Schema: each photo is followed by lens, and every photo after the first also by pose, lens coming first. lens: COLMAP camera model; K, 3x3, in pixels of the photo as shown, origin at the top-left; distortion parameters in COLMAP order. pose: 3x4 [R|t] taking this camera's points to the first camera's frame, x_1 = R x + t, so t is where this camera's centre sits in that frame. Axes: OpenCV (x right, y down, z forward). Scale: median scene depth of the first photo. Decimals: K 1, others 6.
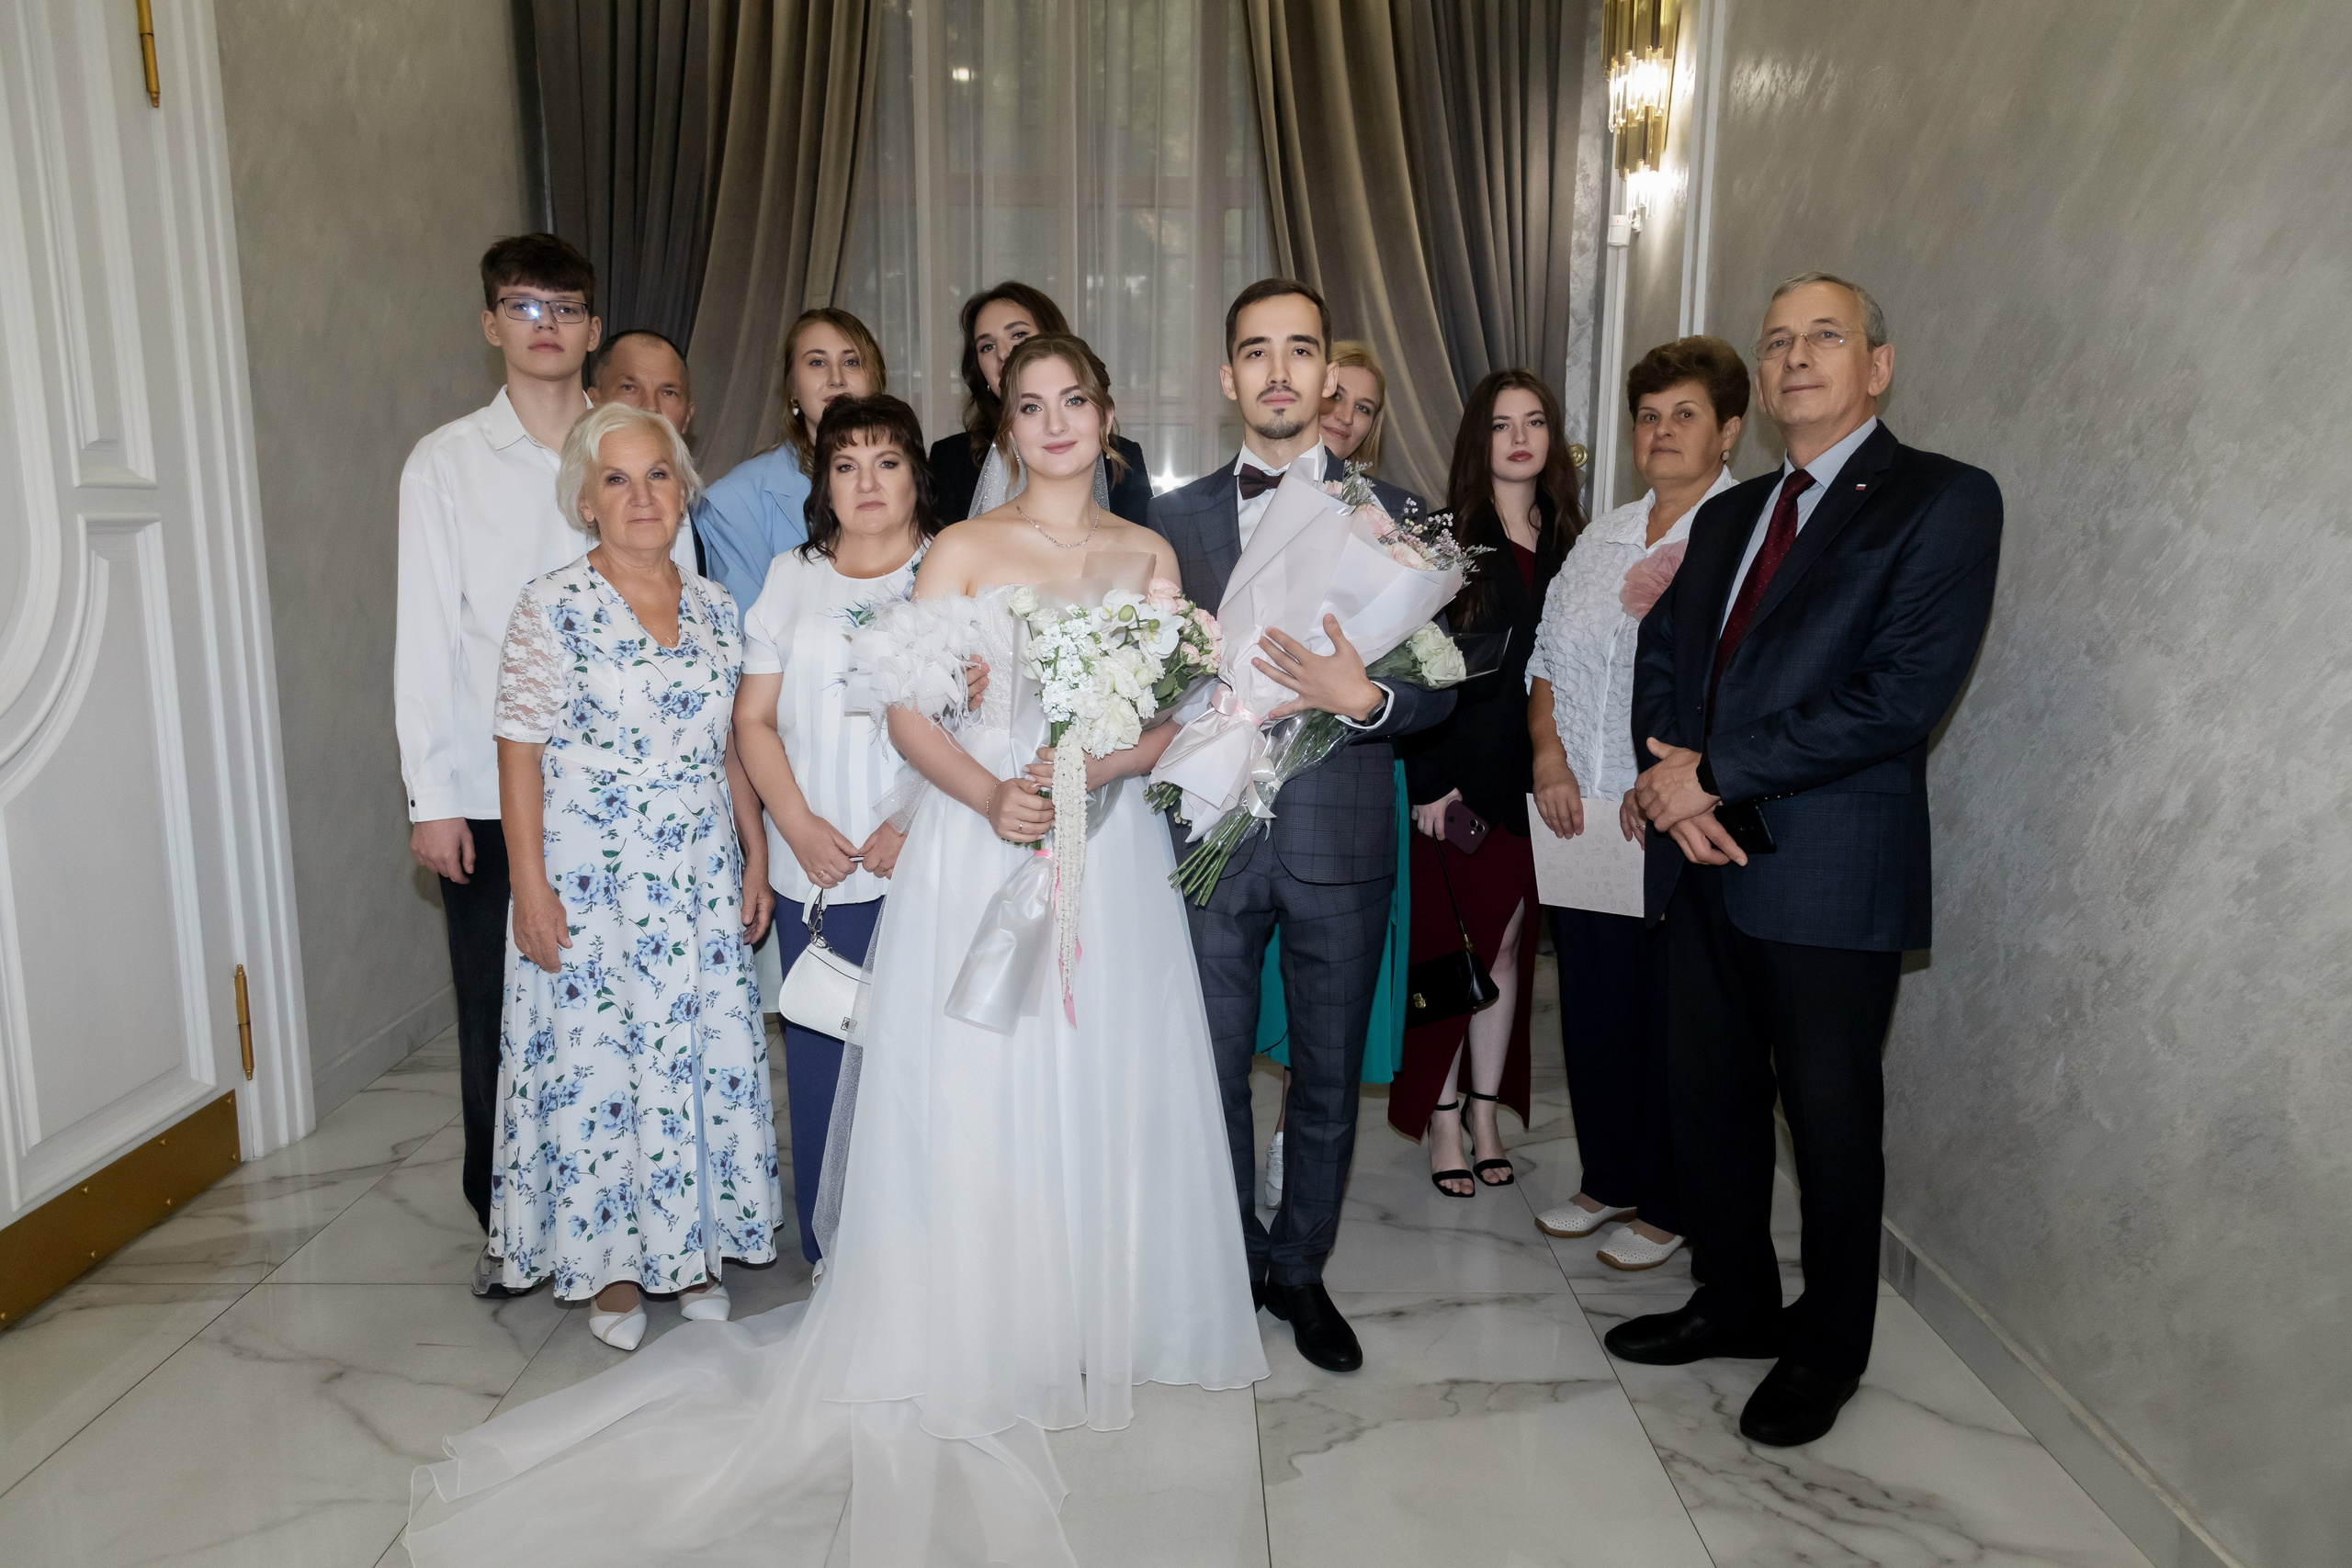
lens RADIAL K [[1549.2, 0, 1199.2], [0, 1549.2, 815.8], [0, 0, 1]] dist [-0.005190, 0.009625]
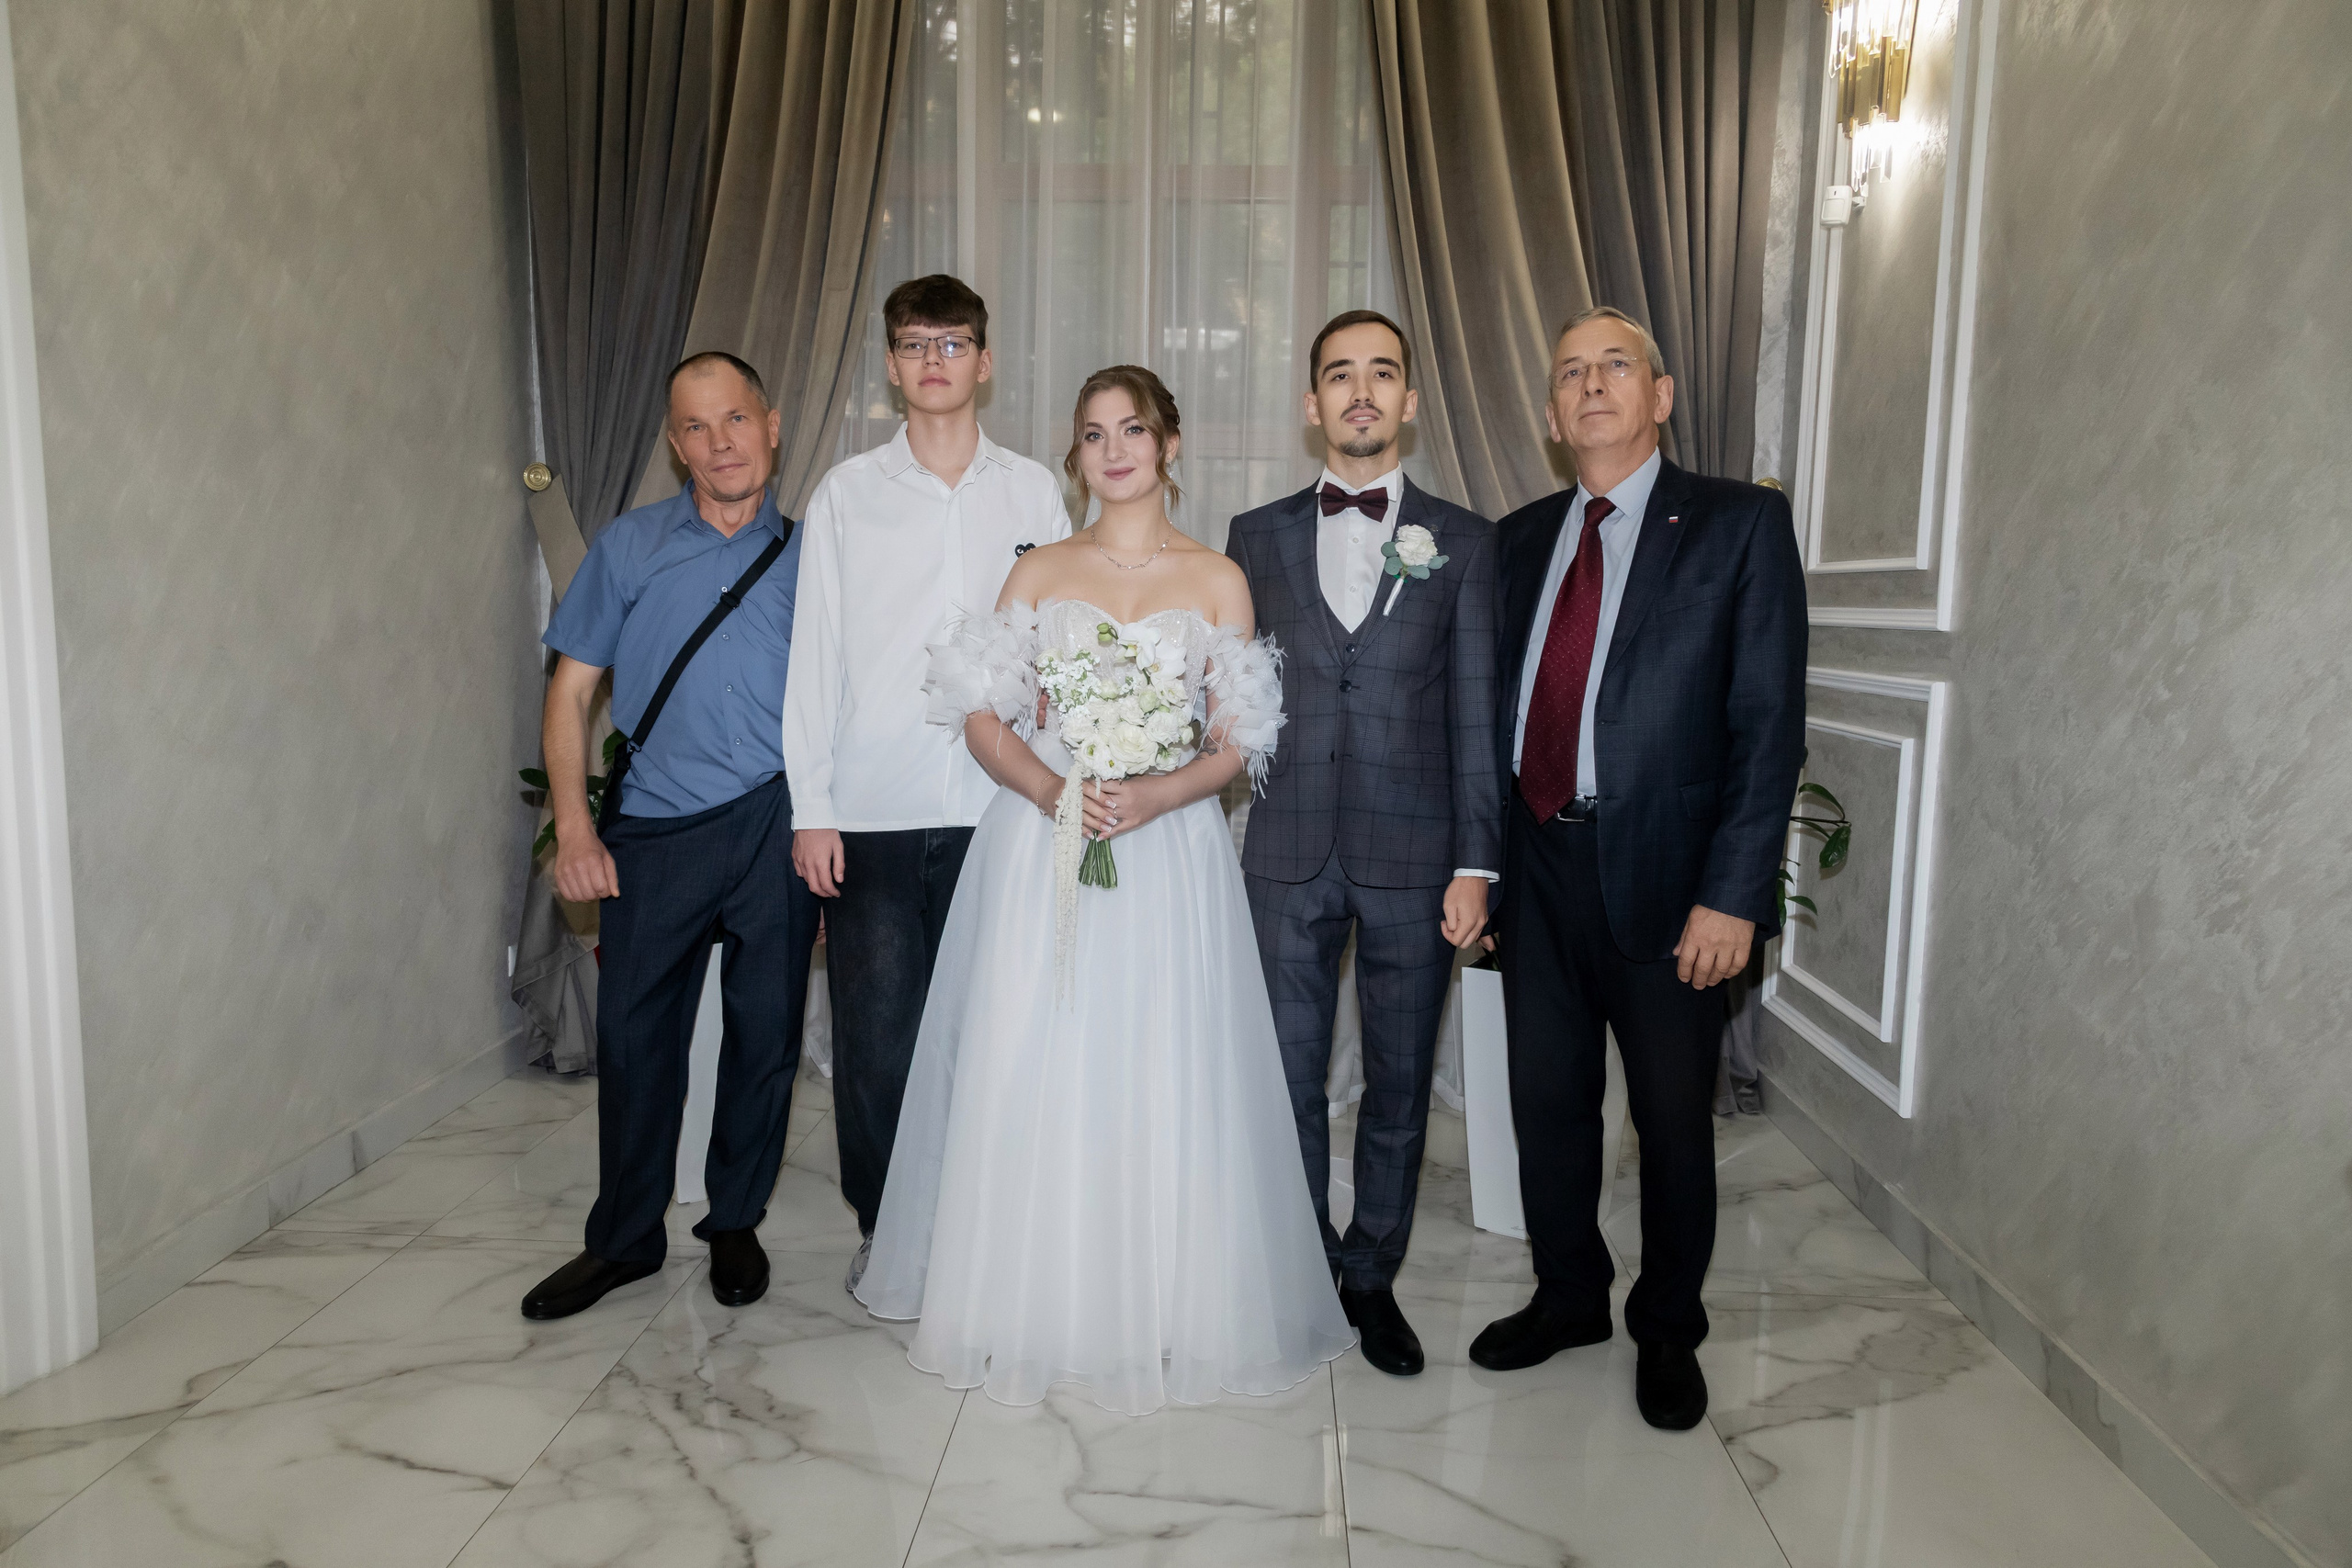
lens RADIAL K [[1549.2, 0, 1176.7], [0, 1549.2, 803.0], [0, 0, 1]] dist [-0.005190, 0.009625]
pose [[0.997697, 0.017030, -0.065662, -0.007627], [-0.021076, 0.997889, -0.061435, -0.018310], [0.064477, 0.062677, 0.995949, 0.212075]]
